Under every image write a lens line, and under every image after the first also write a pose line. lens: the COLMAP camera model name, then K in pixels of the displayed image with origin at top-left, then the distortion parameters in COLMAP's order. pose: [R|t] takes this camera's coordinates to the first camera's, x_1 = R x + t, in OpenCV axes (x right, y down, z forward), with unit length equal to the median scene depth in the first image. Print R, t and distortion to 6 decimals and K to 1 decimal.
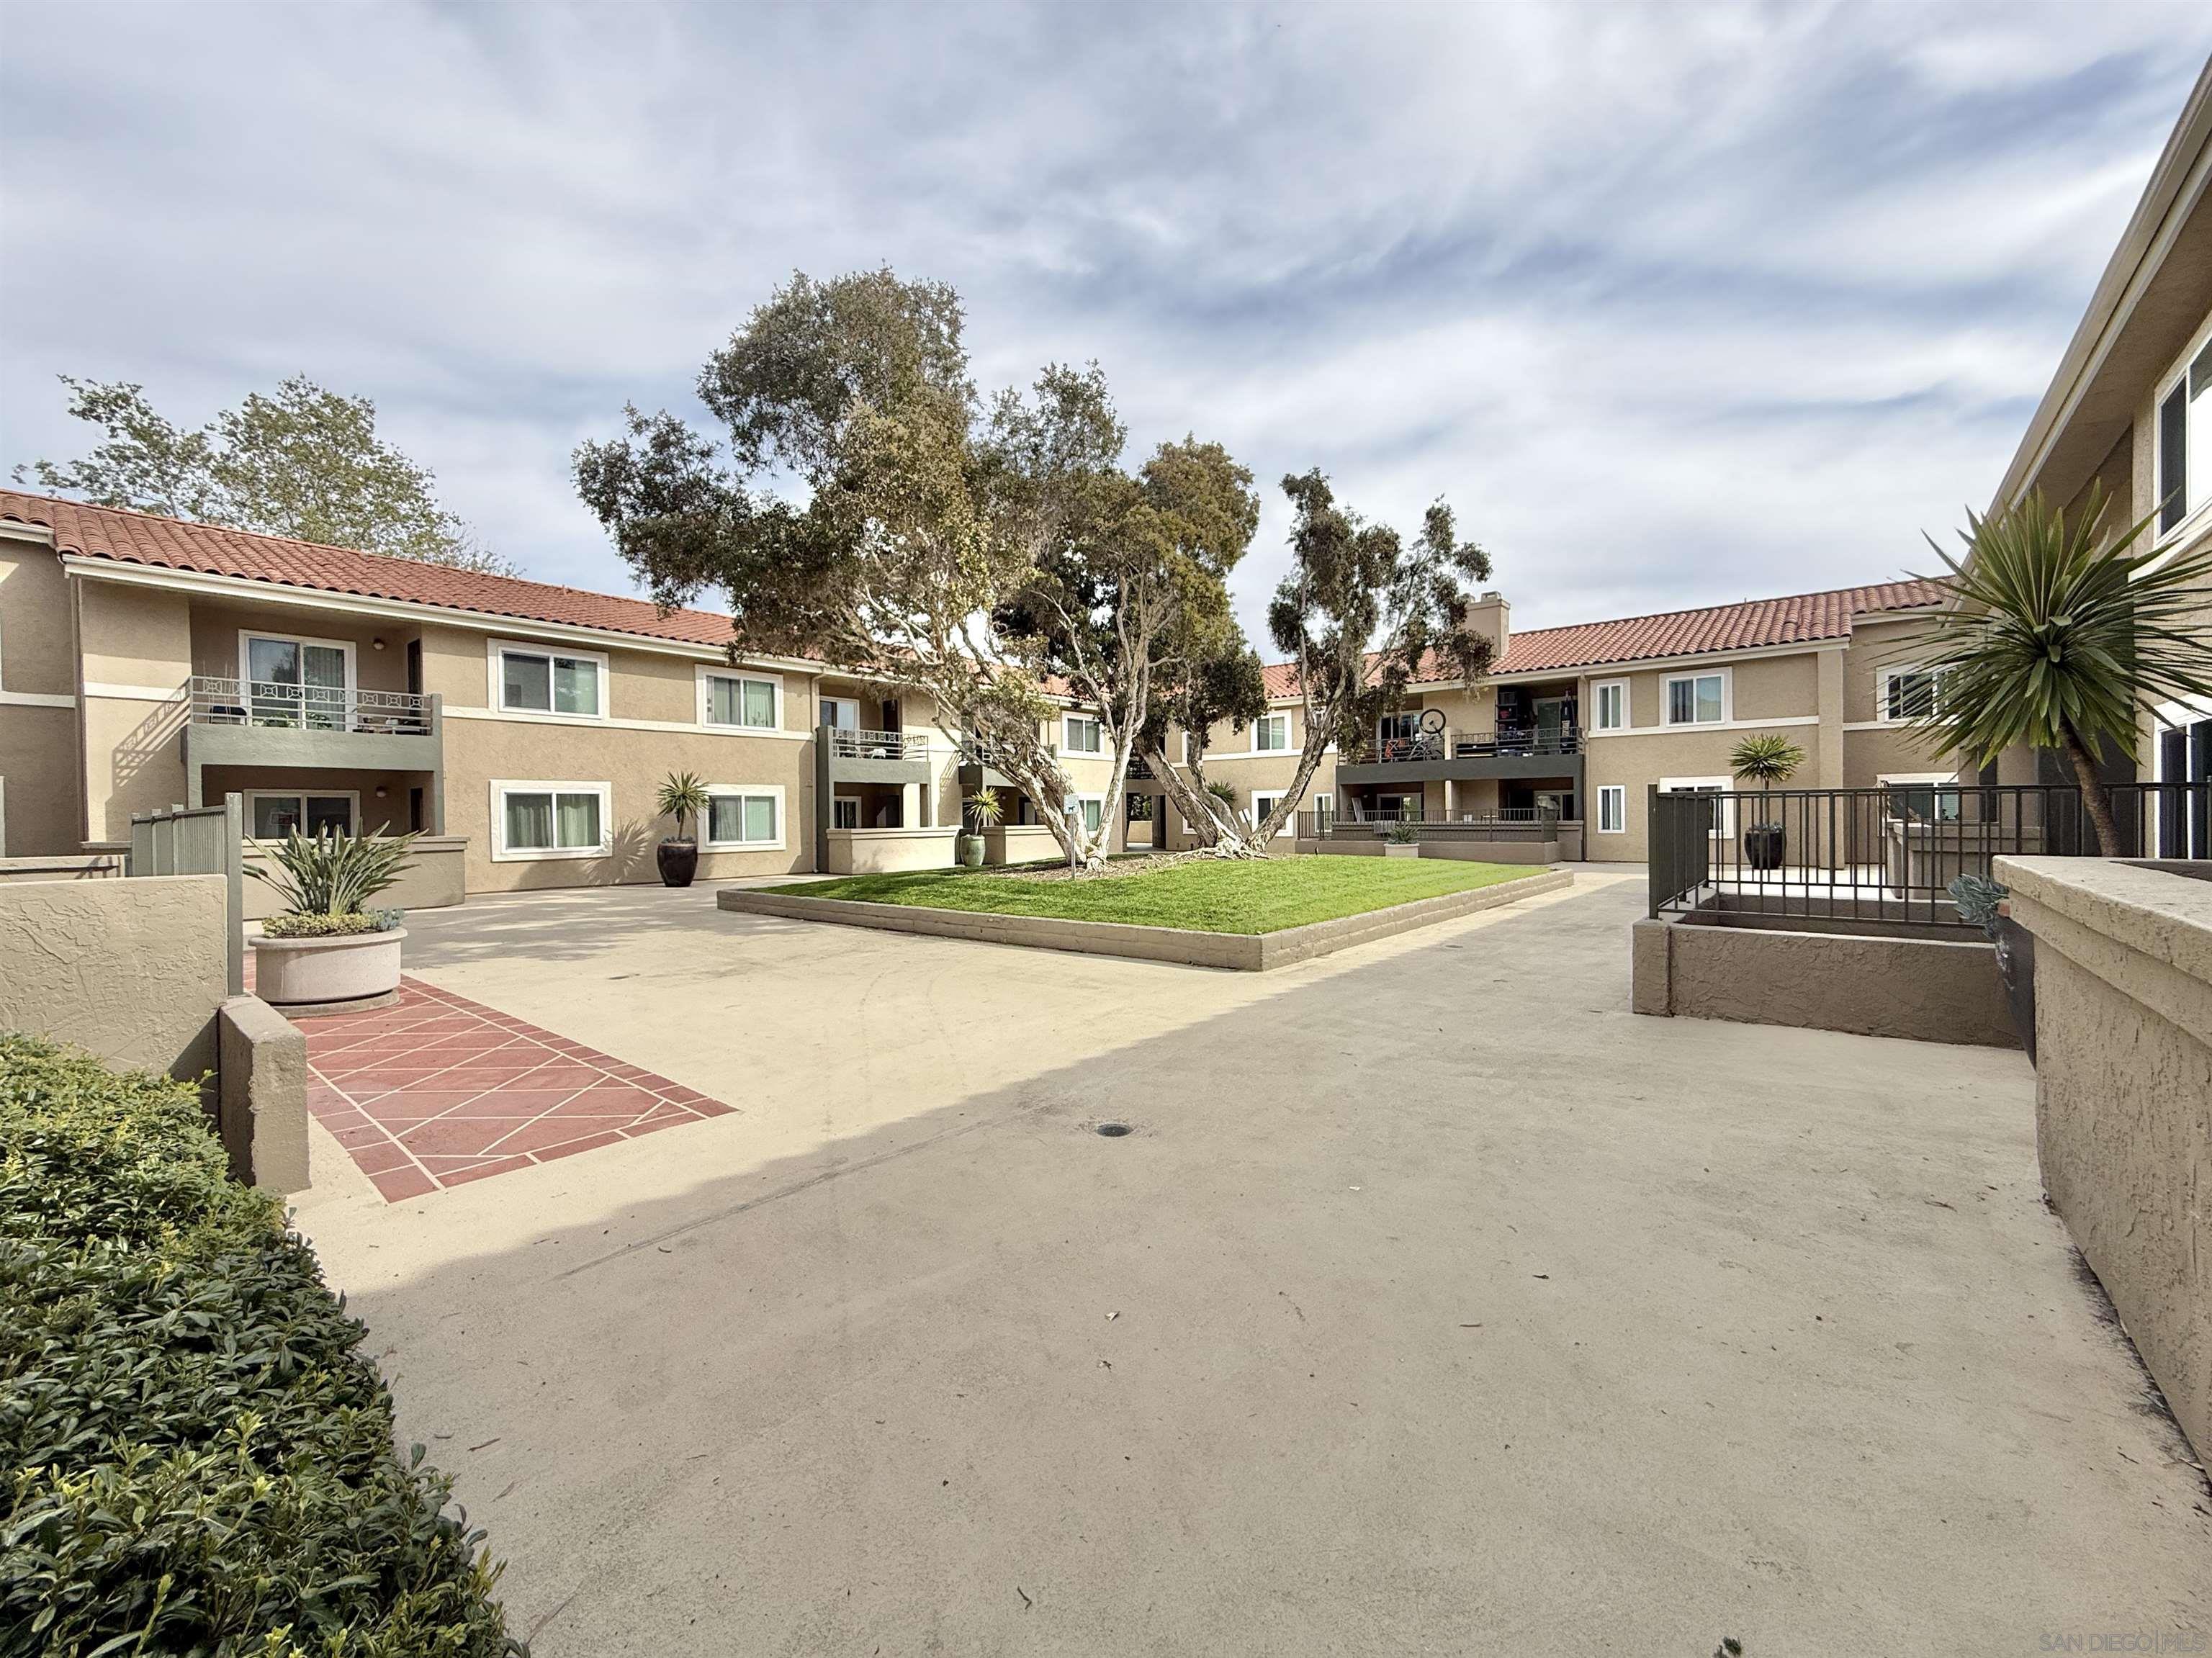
lens RADIAL K [[881.8, 0, 1101.7], [0, 881.8, 831.7], [0, 0, 1]] dist [-0.000856, -0.000149]
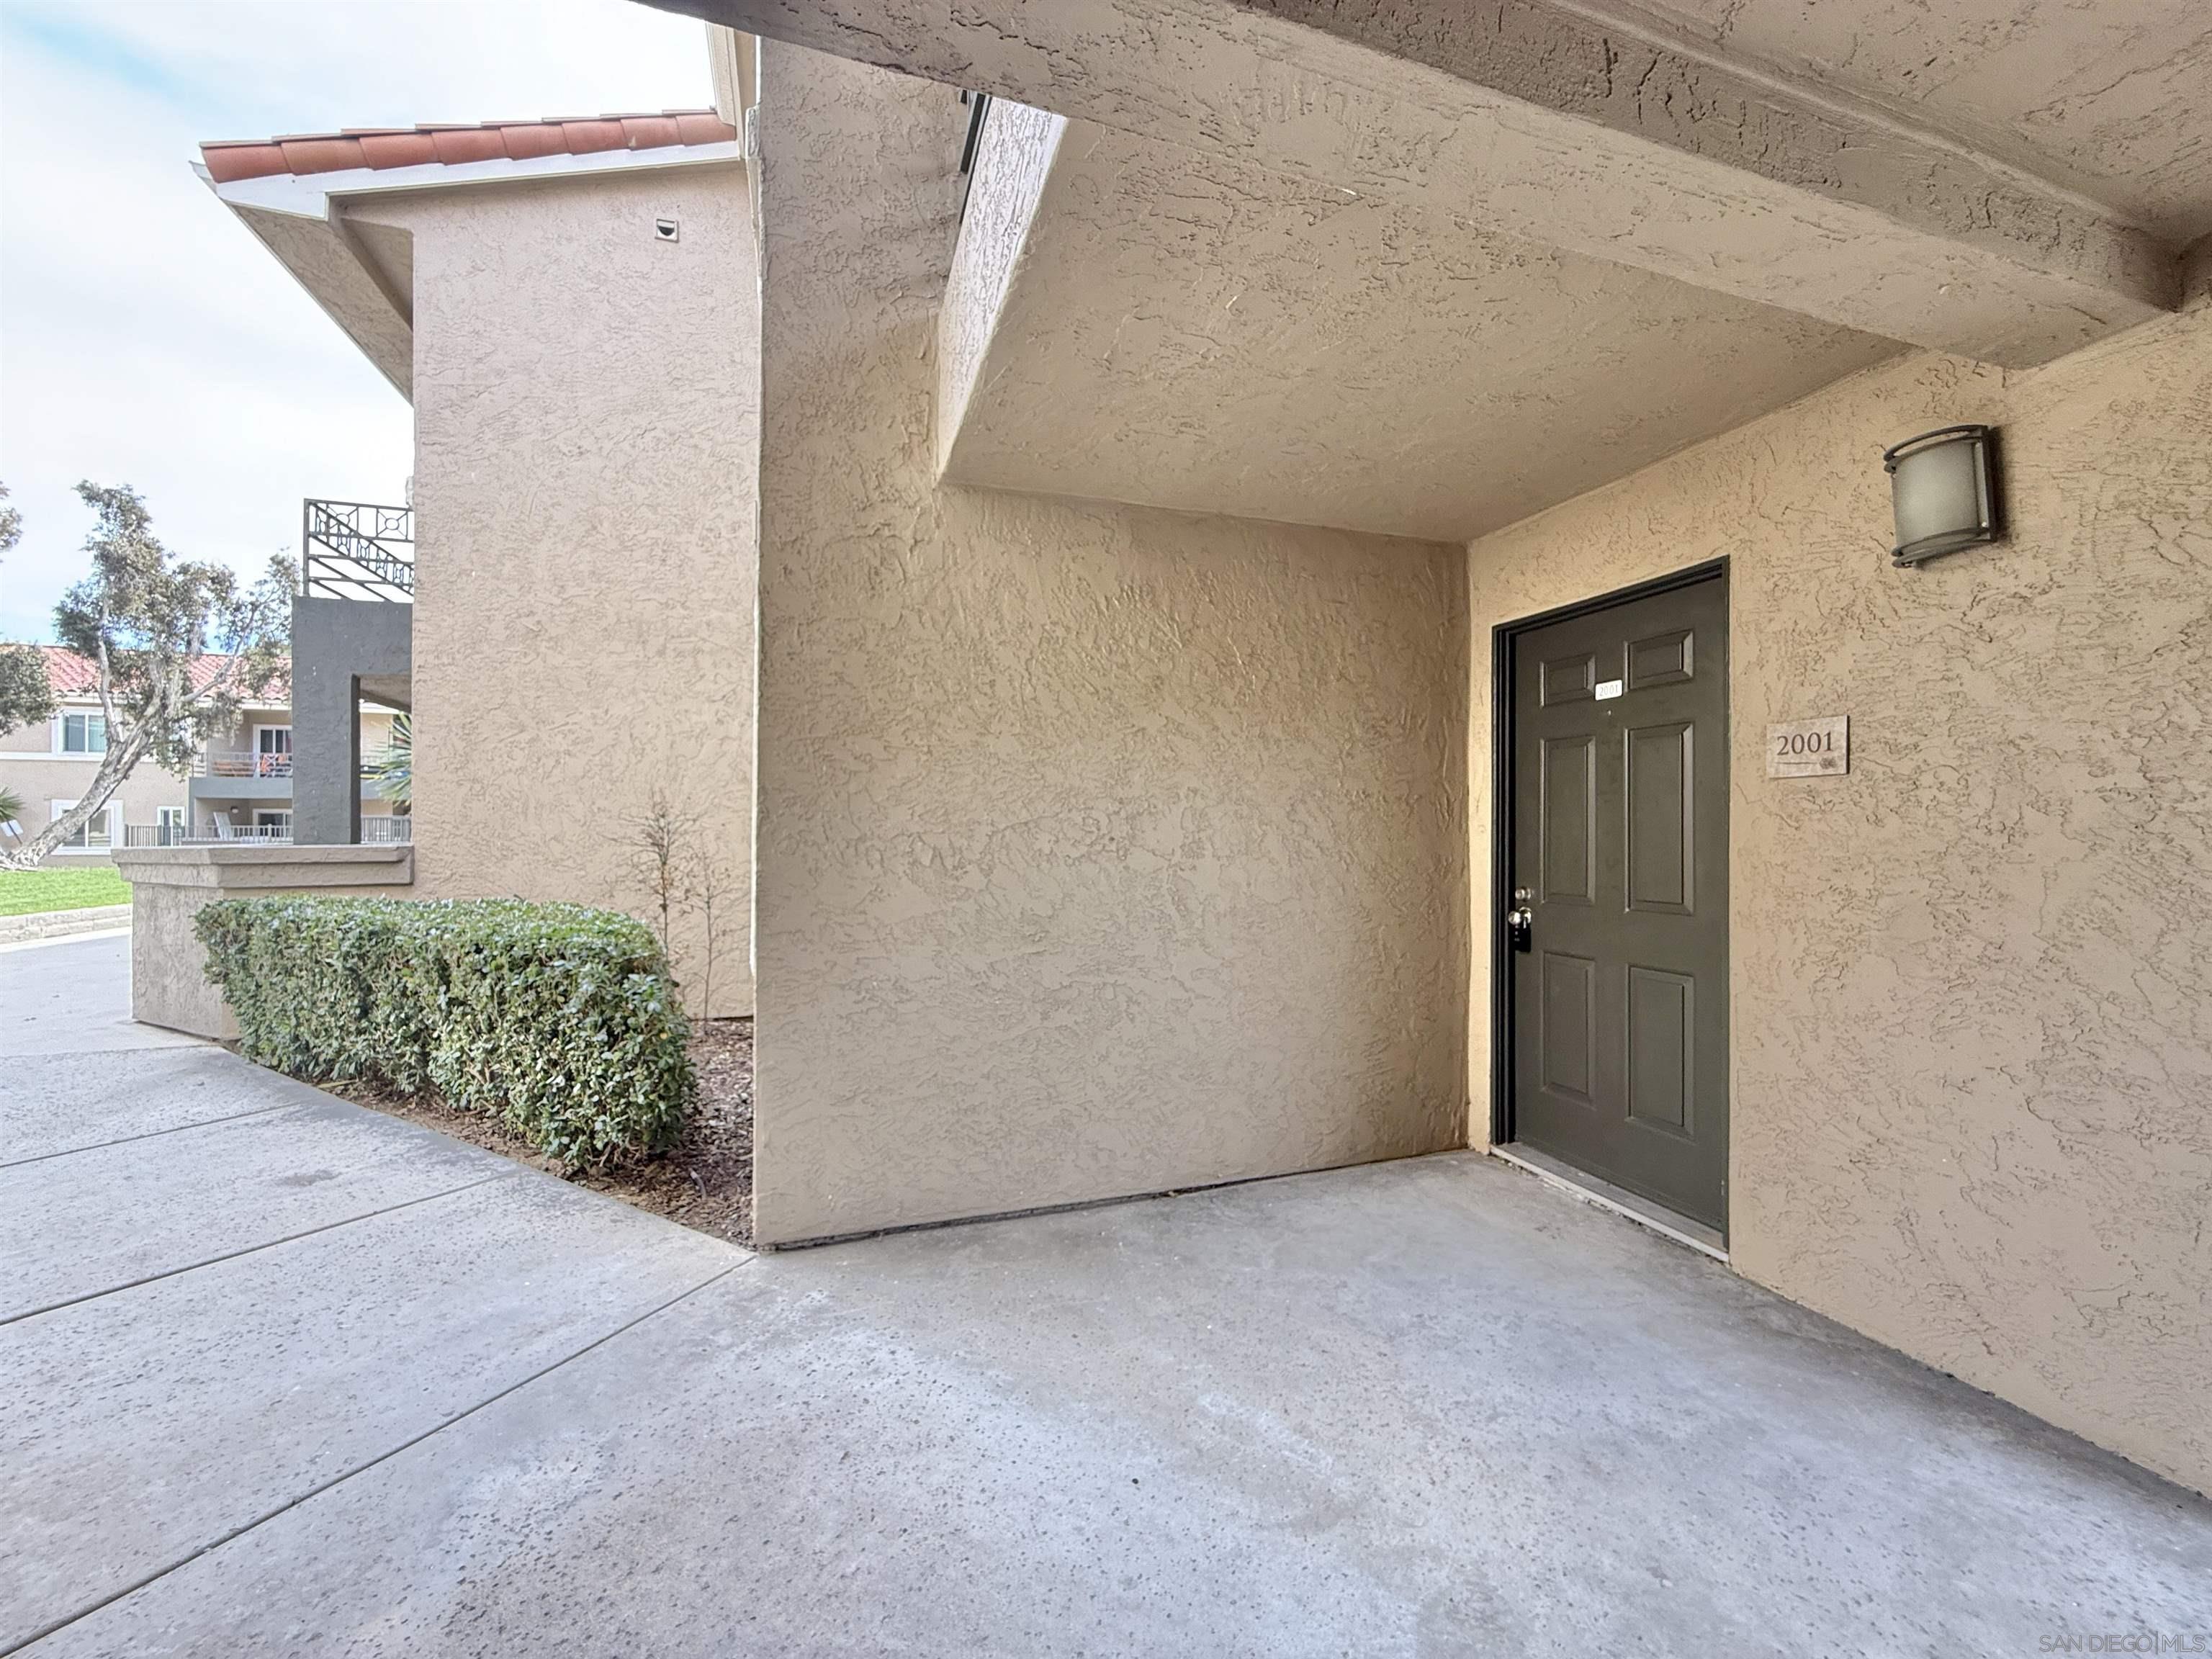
lens RADIAL K [[897.7, 0, 1096.1], [0, 897.7, 835.7], [0, 0, 1]] dist [0.000272, -0.000302]
pose [[0.540575, 0.011364, 0.841219, -0.015840], [0.004417, 0.999857, -0.016345, 0.010500], [-0.841284, 0.012552, 0.540447, -0.498434]]
